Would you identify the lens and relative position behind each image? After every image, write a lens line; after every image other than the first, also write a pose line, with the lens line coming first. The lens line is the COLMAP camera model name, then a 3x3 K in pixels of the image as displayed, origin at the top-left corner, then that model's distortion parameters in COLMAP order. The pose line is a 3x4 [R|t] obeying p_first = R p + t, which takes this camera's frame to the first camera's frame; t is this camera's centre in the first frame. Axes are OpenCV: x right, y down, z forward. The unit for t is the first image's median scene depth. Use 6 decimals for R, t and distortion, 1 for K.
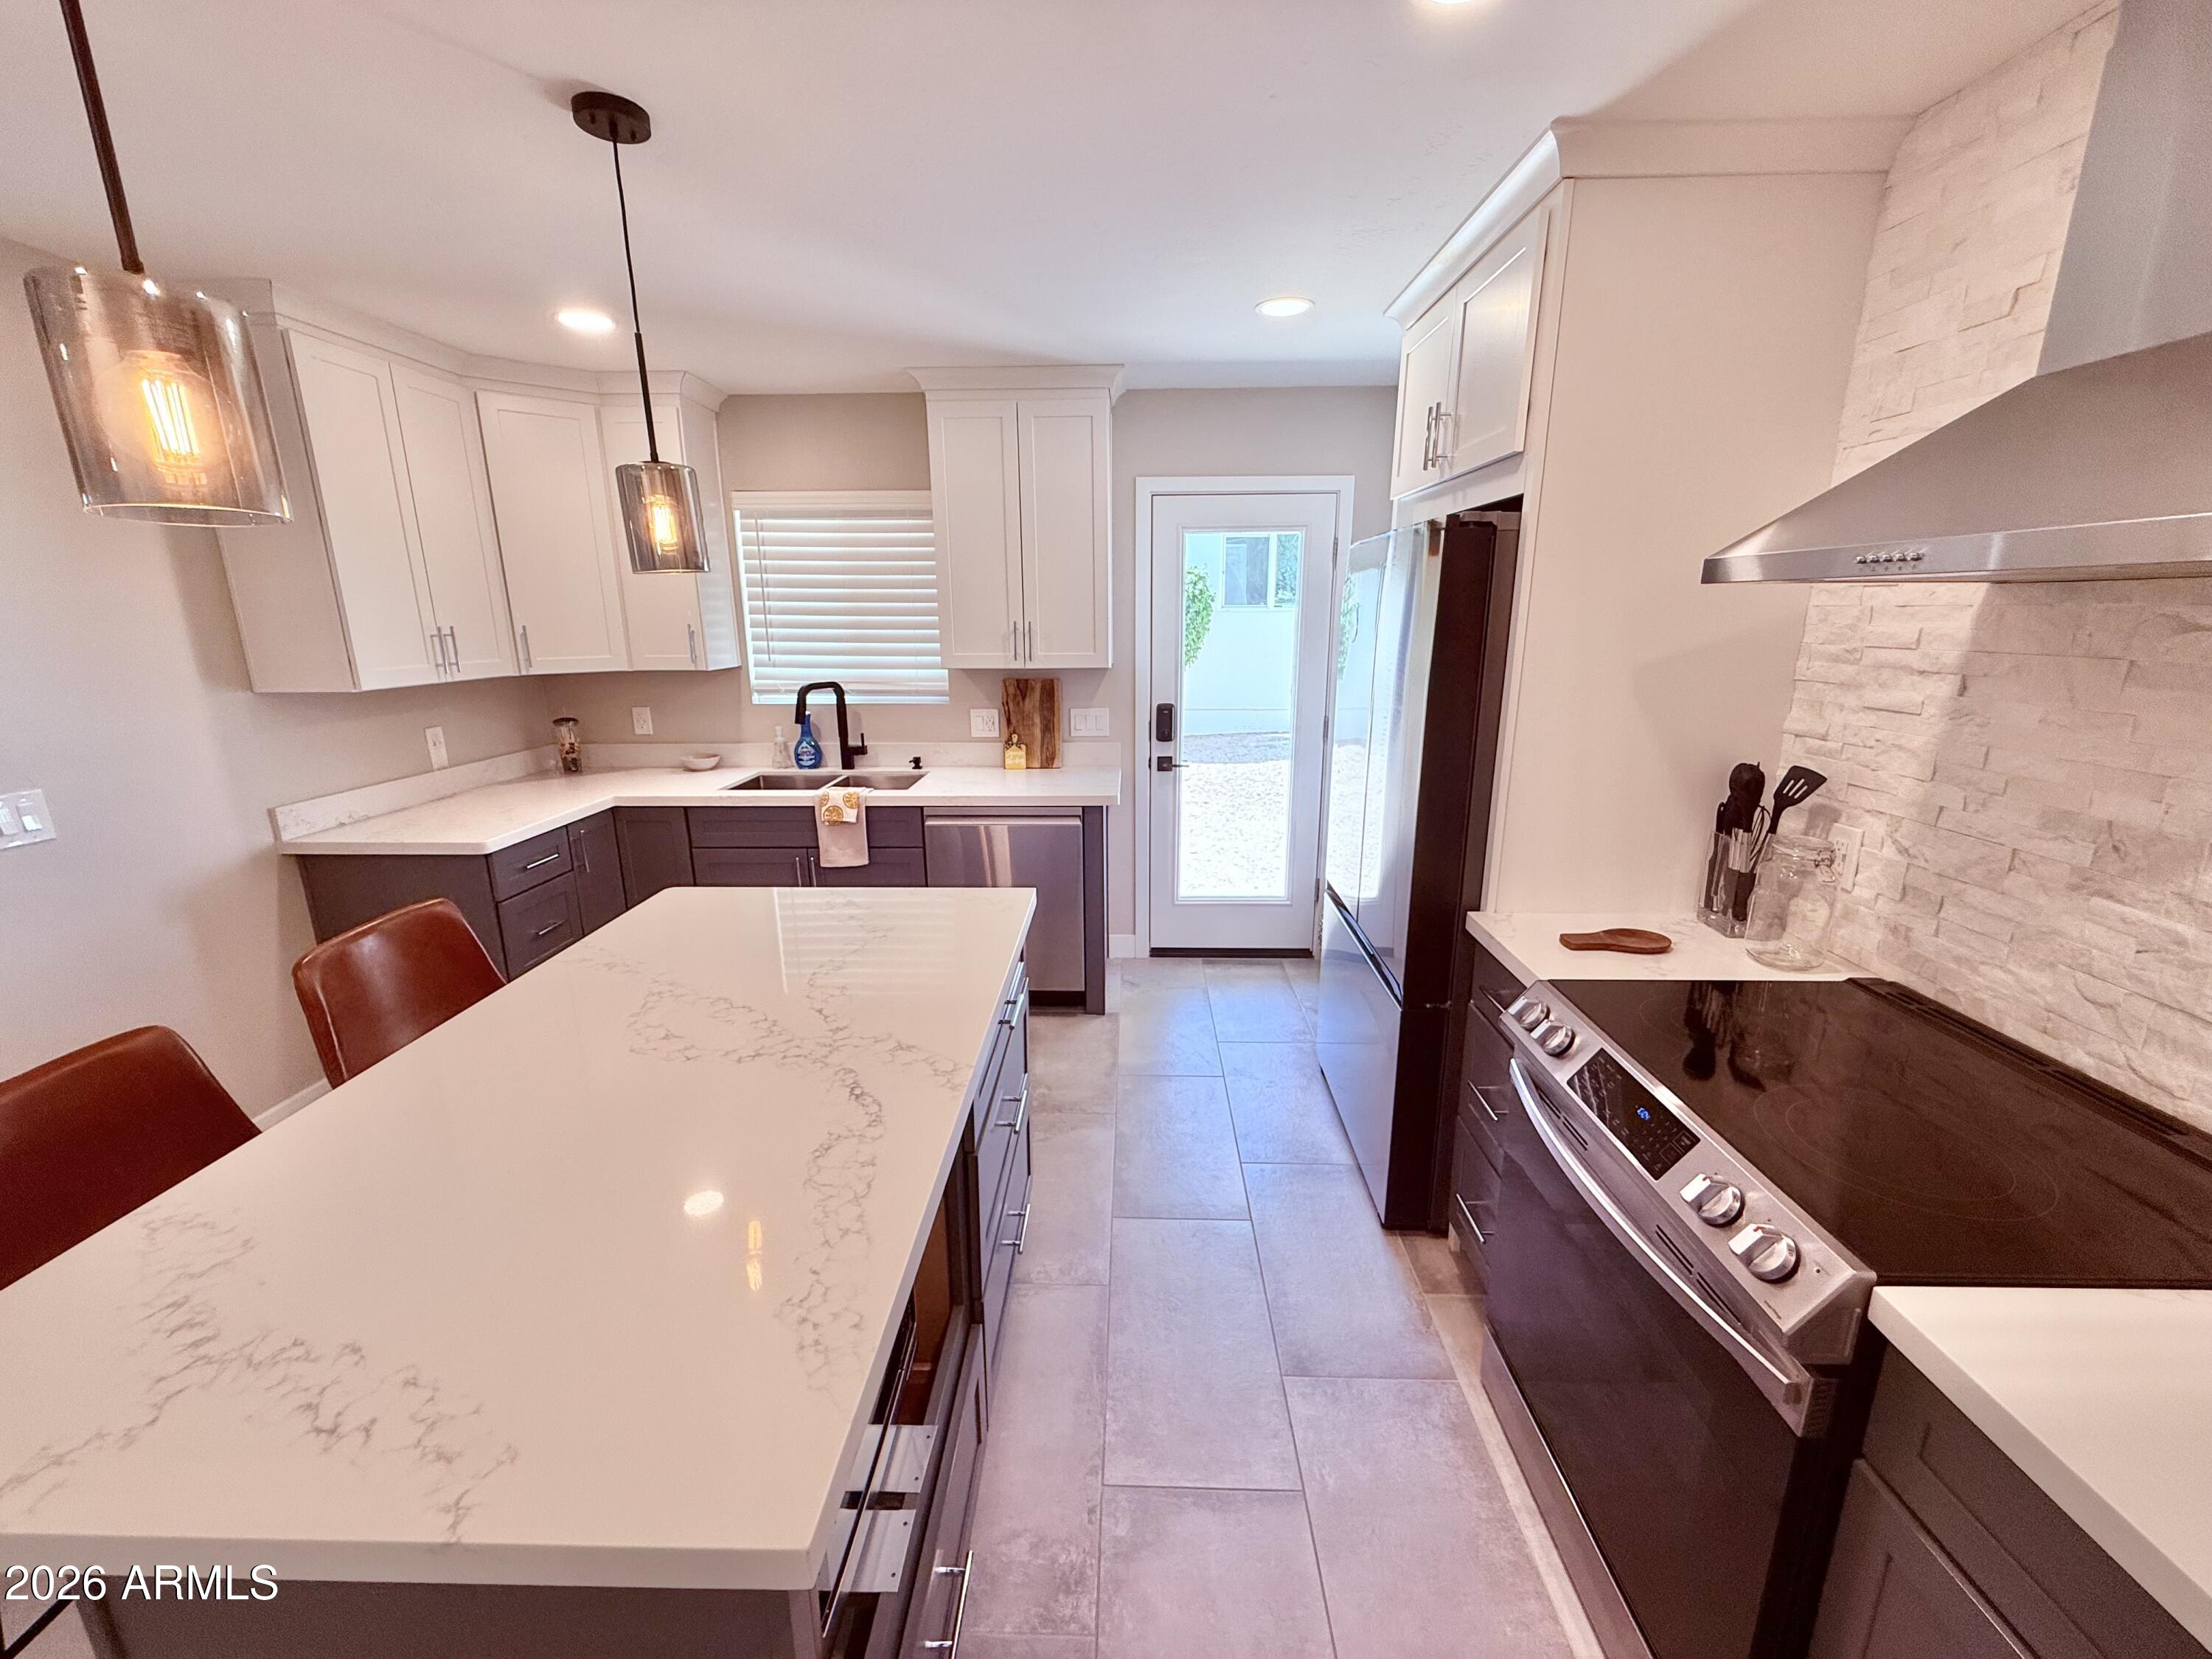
lens RADIAL K [[884.3, 0, 1105.2], [0, 884.3, 847.5], [0, 0, 1]] dist [0.004548, 0.000334]
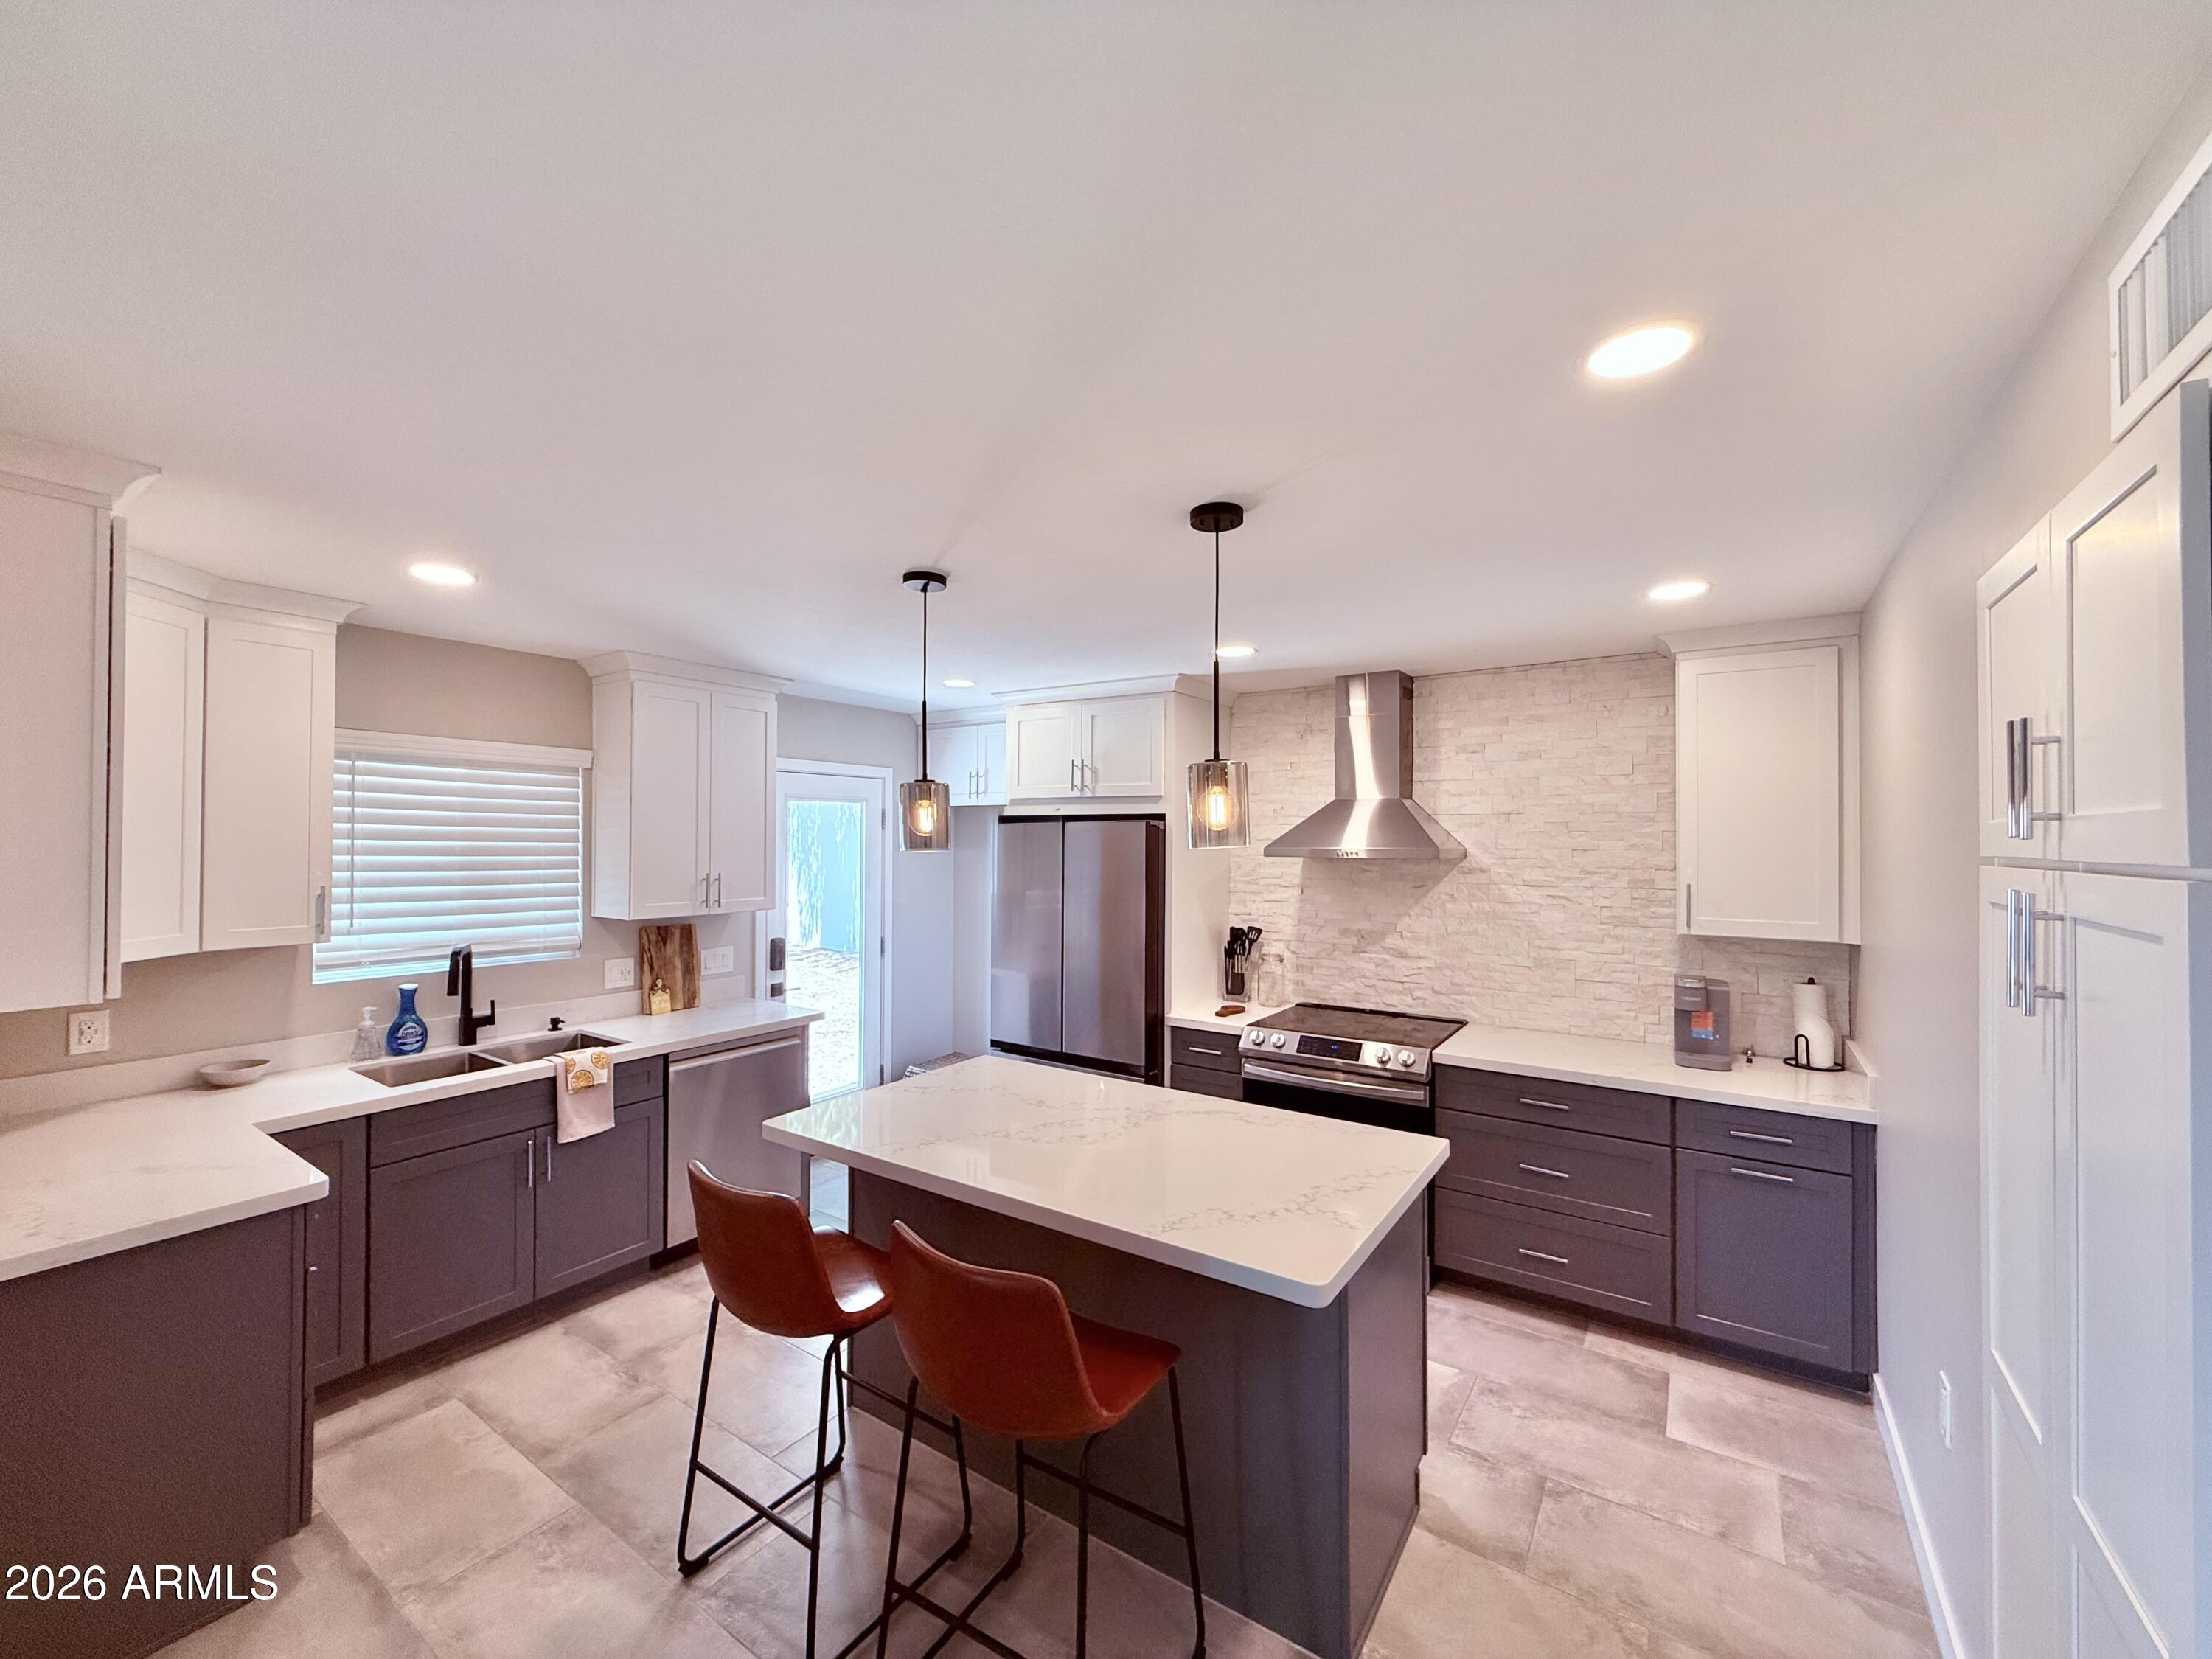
lens RADIAL K [[884.3, 0, 1119.0], [0, 884.3, 834.5], [0, 0, 1]] dist [0.004548, 0.000334]
pose [[0.528513, 0.015253, 0.848788, -0.737222], [0.214269, 0.965070, -0.150762, -0.022921], [-0.821439, 0.261548, 0.506784, -0.000463]]
